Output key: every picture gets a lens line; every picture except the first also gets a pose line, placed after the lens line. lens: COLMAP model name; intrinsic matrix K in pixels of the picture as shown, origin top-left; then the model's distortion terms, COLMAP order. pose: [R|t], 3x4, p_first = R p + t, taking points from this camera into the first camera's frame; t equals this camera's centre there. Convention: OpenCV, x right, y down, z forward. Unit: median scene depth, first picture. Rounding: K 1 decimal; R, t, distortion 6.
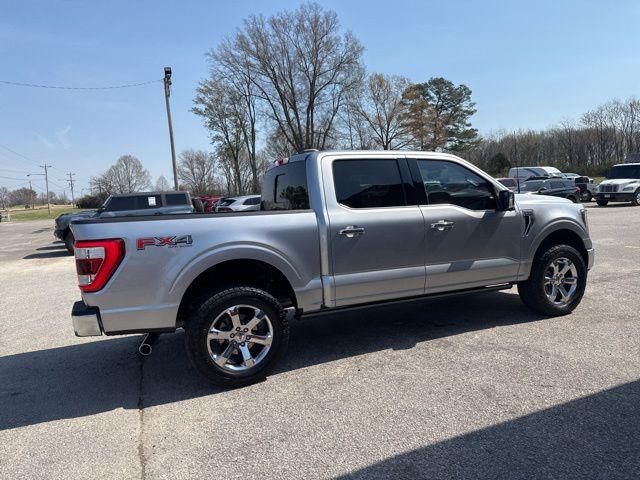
lens RADIAL K [[453.1, 0, 327.3], [0, 453.1, 245.9], [0, 0, 1]] dist [0.049341, -0.056682]
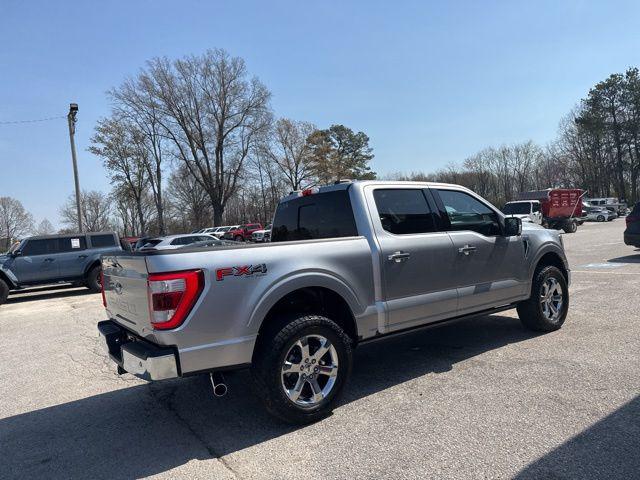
lens RADIAL K [[453.1, 0, 328.1], [0, 453.1, 239.5], [0, 0, 1]] dist [0.049341, -0.056682]
pose [[0.976645, -0.023629, 0.213557, -0.248765], [0.045284, 0.994245, -0.097089, 0.016561], [-0.210033, 0.104493, 0.972094, 0.020341]]
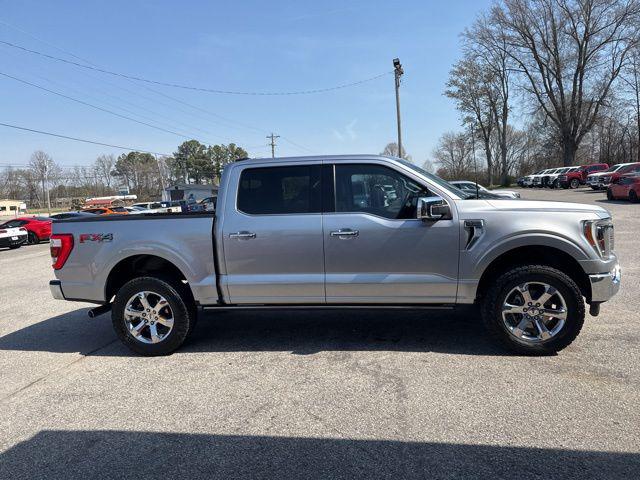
lens RADIAL K [[453.1, 0, 323.5], [0, 453.1, 241.0], [0, 0, 1]] dist [0.049341, -0.056682]
pose [[0.832745, 0.062662, -0.550100, 0.623181], [-0.046759, 0.997985, 0.042897, -0.058230], [0.551679, -0.010000, 0.833997, 0.154391]]
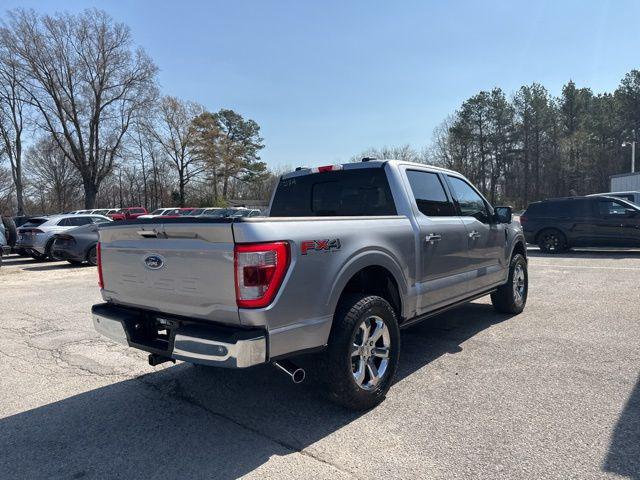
lens RADIAL K [[453.1, 0, 329.1], [0, 453.1, 238.6], [0, 0, 1]] dist [0.049341, -0.056682]
pose [[0.886996, 0.003927, 0.461760, -0.484582], [0.032452, 0.996961, -0.070816, 0.026032], [-0.460635, 0.077798, 0.884173, 0.150915]]
